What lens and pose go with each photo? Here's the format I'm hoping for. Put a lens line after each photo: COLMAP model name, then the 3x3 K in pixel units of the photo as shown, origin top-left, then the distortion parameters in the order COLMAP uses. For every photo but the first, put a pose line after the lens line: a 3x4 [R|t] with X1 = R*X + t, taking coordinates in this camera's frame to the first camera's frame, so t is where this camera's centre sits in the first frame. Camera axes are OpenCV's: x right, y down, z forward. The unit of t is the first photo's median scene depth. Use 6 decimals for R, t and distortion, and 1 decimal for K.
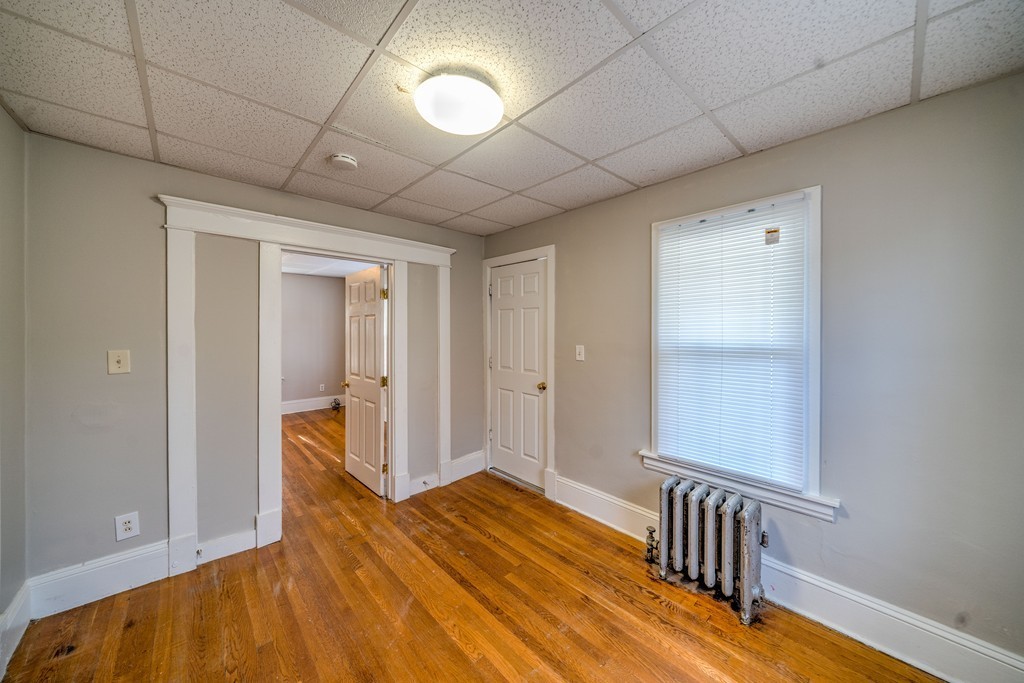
lens RADIAL K [[357.2, 0, 508.5], [0, 357.2, 323.3], [0, 0, 1]] dist [-0.001510, -0.000172]
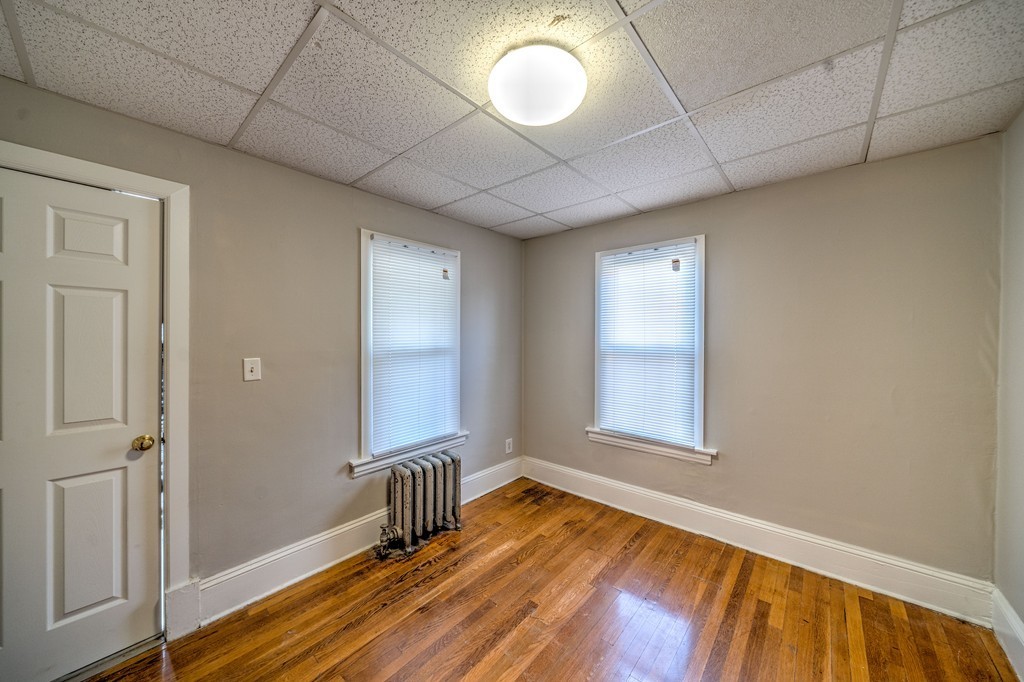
lens RADIAL K [[351.6, 0, 506.6], [0, 351.6, 332.8], [0, 0, 1]] dist [0.001180, 0.000024]
pose [[-0.098822, 0.008742, 0.995067, -0.654402], [-0.021809, 0.999702, -0.010948, 0.013653], [-0.994866, -0.022784, -0.098602, 0.743242]]
